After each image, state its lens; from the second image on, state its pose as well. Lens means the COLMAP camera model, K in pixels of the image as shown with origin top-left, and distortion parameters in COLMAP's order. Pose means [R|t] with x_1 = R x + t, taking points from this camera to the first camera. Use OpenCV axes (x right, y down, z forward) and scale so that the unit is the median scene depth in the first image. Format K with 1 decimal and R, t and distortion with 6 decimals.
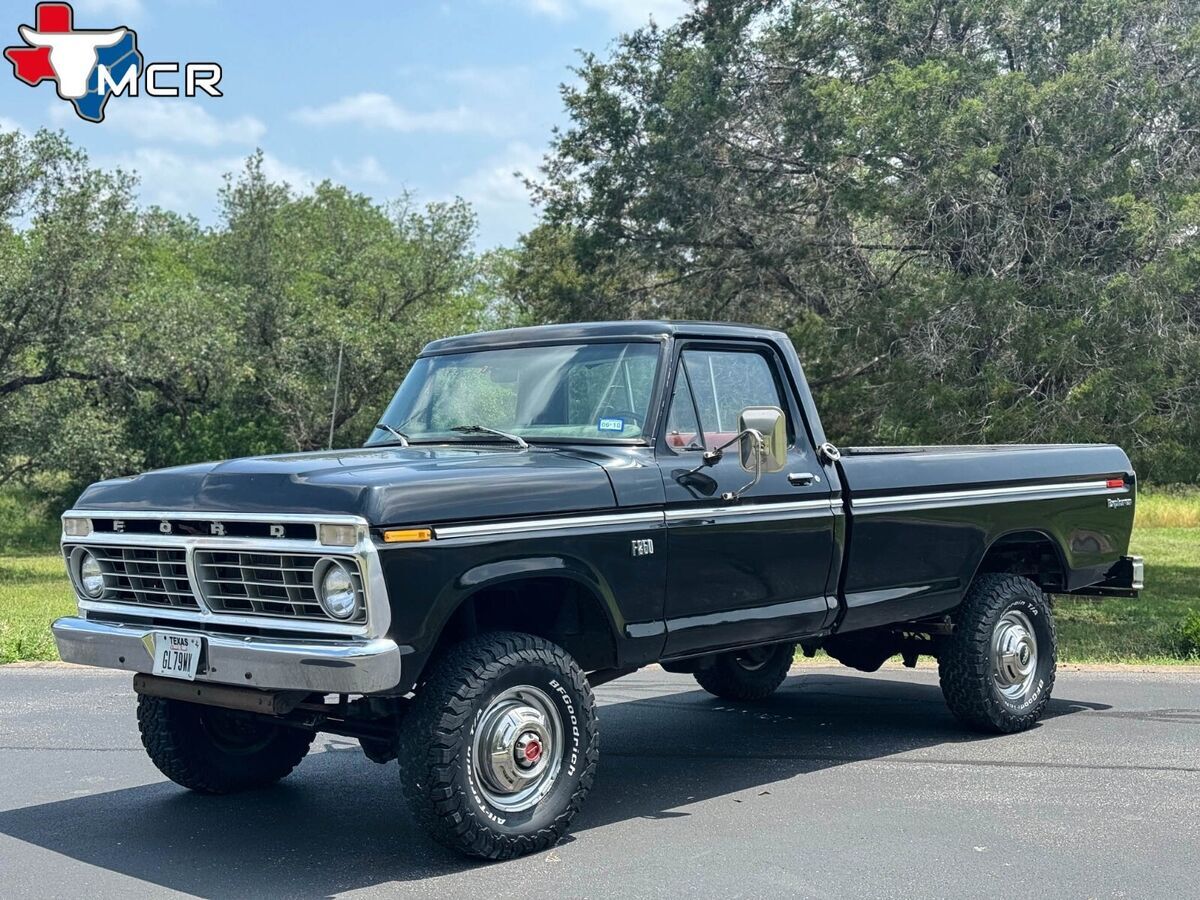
lens RADIAL K [[1664.6, 0, 600.0], [0, 1664.6, 450.0], [0, 0, 1]] dist [0.115540, 0.051033]
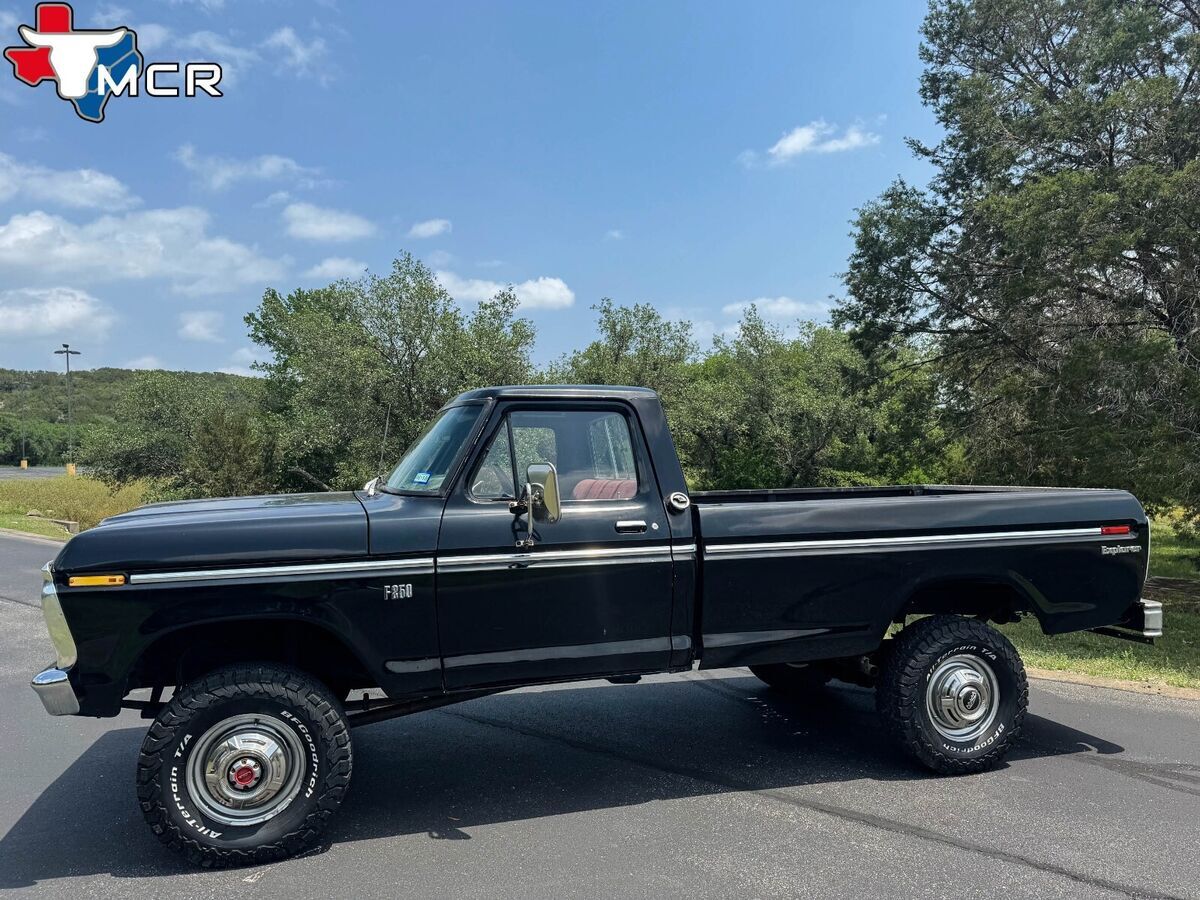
lens RADIAL K [[837.5, 0, 602.7], [0, 837.5, 450.1], [0, 0, 1]] dist [0.075397, -0.093357]
pose [[0.865182, -0.004727, -0.501435, 0.365693], [-0.003054, 0.999887, -0.014695, -0.023534], [0.501448, 0.014245, 0.865071, 0.509668]]
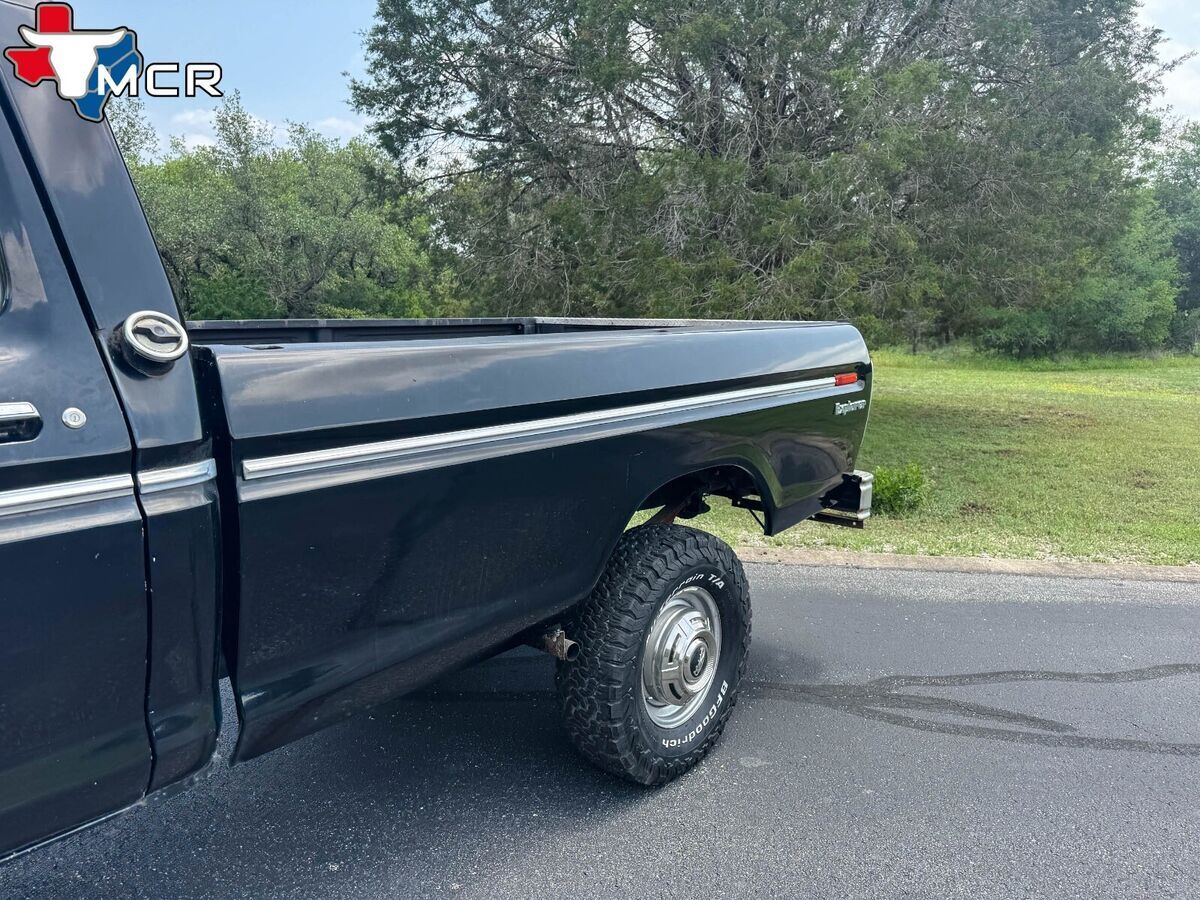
lens RADIAL K [[837.6, 0, 586.0], [0, 837.6, 436.2], [0, 0, 1]] dist [0.137161, -0.254369]
pose [[0.998495, 0.017936, 0.051835, 0.221706], [-0.025431, 0.988693, 0.147779, -0.007406], [-0.048598, -0.148875, 0.987661, 0.807414]]
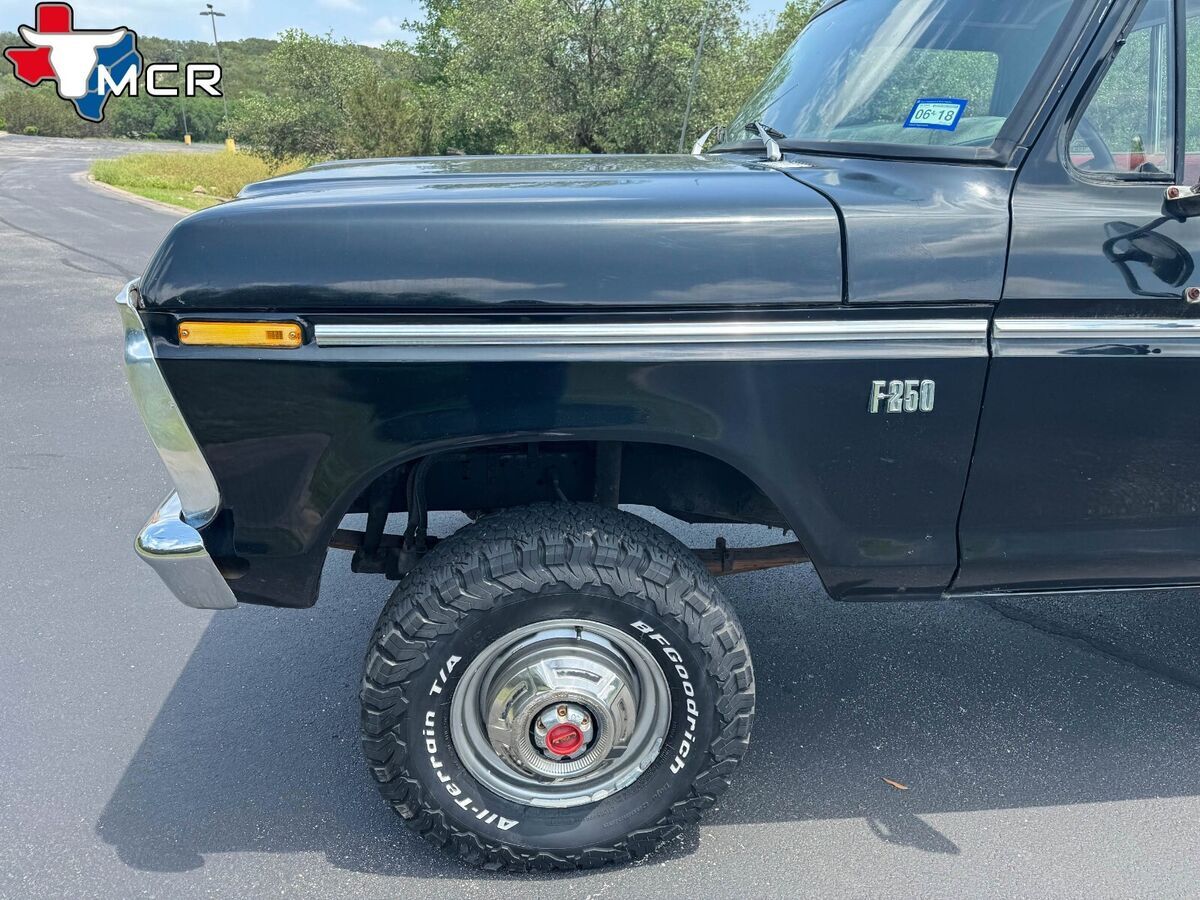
lens RADIAL K [[837.5, 0, 602.7], [0, 837.5, 450.1], [0, 0, 1]] dist [0.075397, -0.093357]
pose [[0.767813, 0.237444, -0.595049, 0.090770], [-0.036942, 0.943649, 0.328878, -0.001090], [0.639608, -0.230535, 0.733318, 0.671450]]
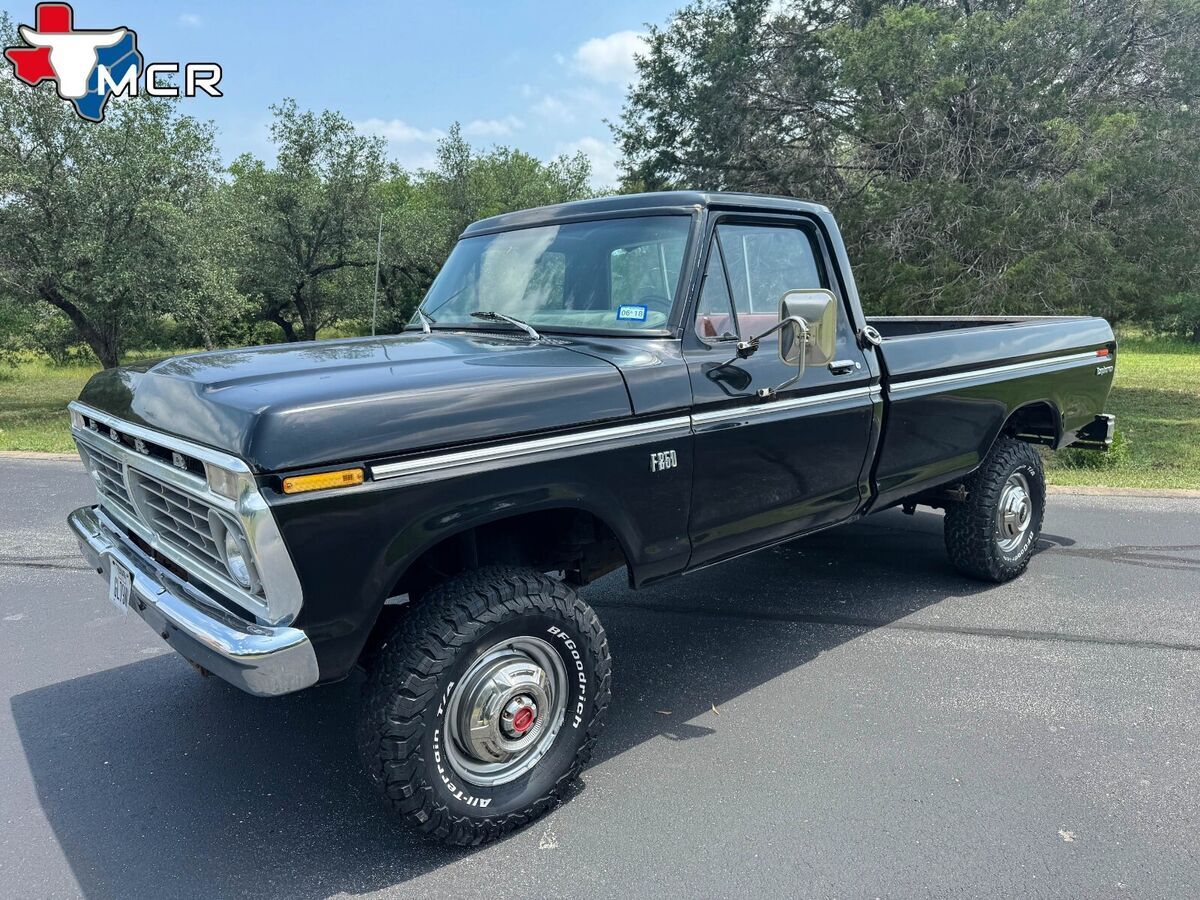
lens RADIAL K [[836.8, 0, 596.9], [0, 836.8, 453.0], [0, 0, 1]] dist [0.077463, -0.096452]
pose [[0.996313, 0.012747, -0.084845, 0.023813], [0.002358, 0.984460, 0.175595, -0.017817], [0.085765, -0.175147, 0.980800, 0.502810]]
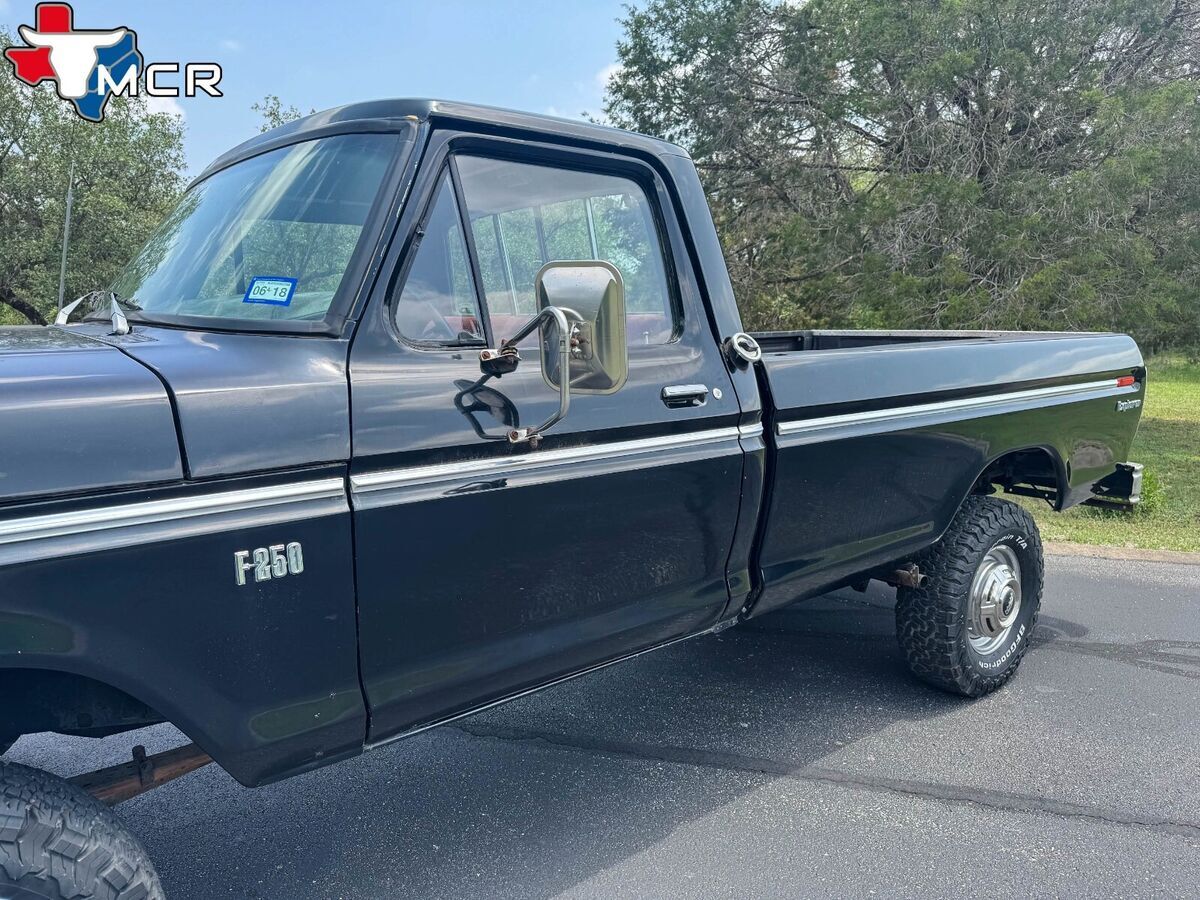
lens RADIAL K [[837.5, 0, 602.7], [0, 837.5, 450.1], [0, 0, 1]] dist [0.075397, -0.093357]
pose [[0.992523, 0.035000, -0.116928, 0.123544], [-0.016769, 0.988022, 0.153400, -0.007976], [0.120896, -0.150293, 0.981222, 0.685377]]
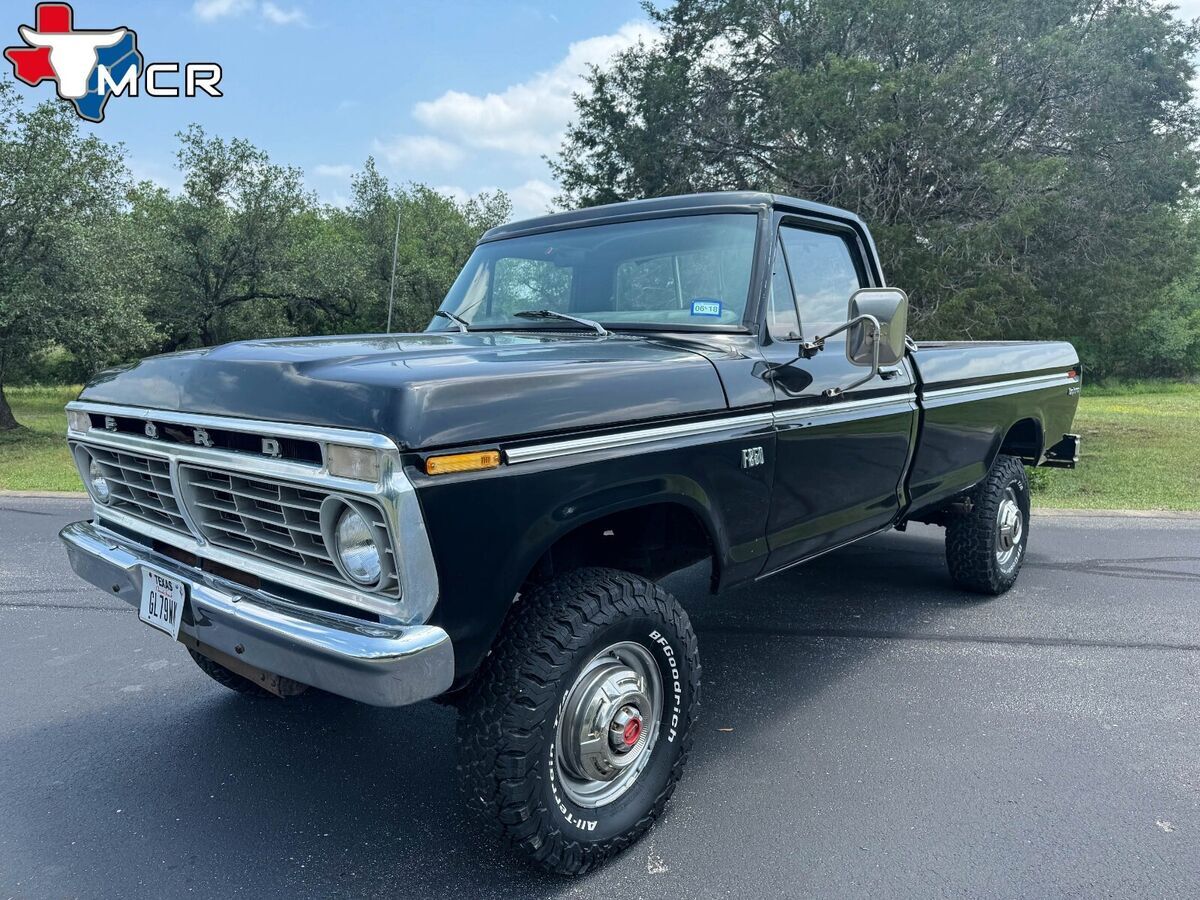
lens RADIAL K [[837.5, 0, 602.7], [0, 837.5, 450.1], [0, 0, 1]] dist [0.075397, -0.093357]
pose [[0.999230, 0.005924, 0.038796, -0.056372], [-0.010575, 0.992622, 0.120789, 0.005096], [-0.037794, -0.121106, 0.991920, 0.515209]]
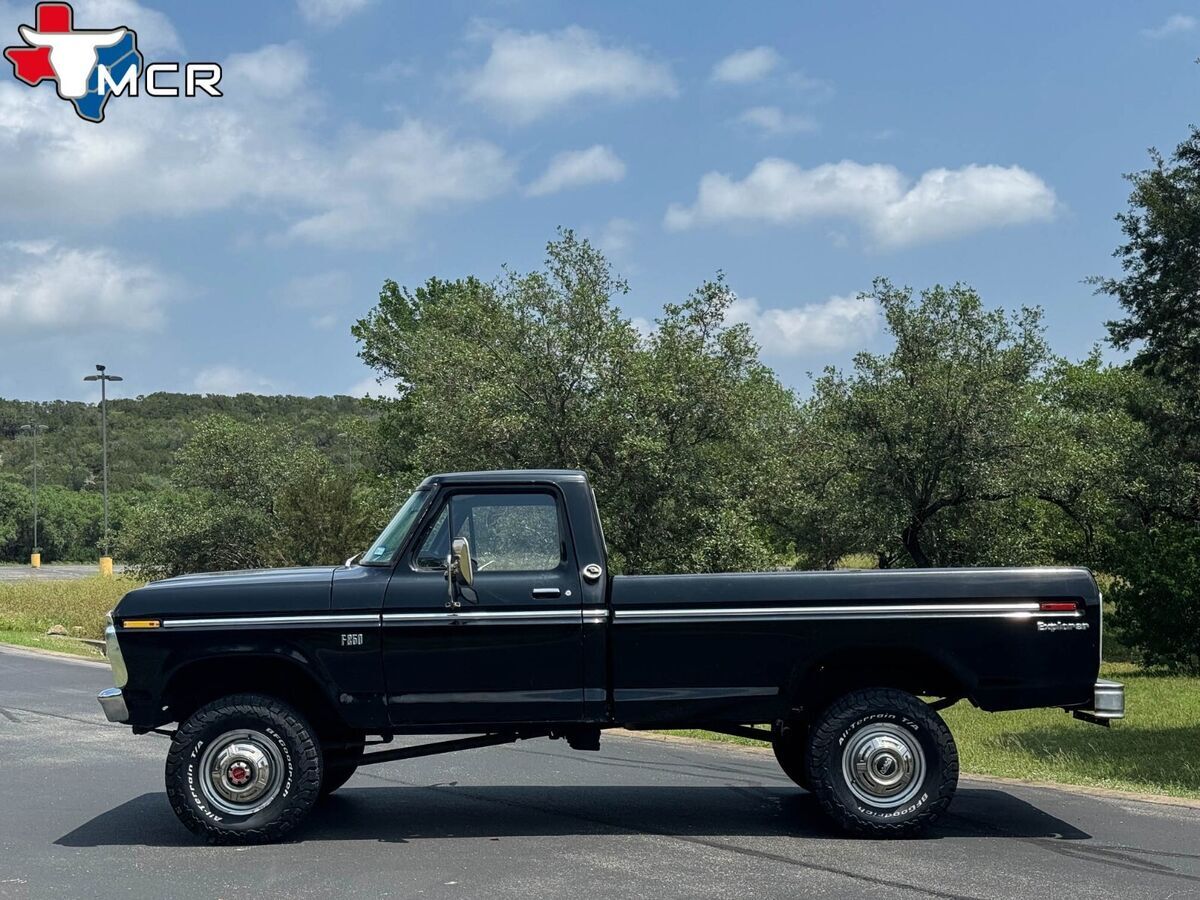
lens RADIAL K [[1664.6, 0, 600.0], [0, 1664.6, 450.0], [0, 0, 1]] dist [0.115540, 0.051033]
pose [[0.698236, -0.043624, -0.714537, 1.023718], [-0.002706, 0.997974, -0.063573, -0.010252], [0.715862, 0.046323, 0.696703, 0.144501]]
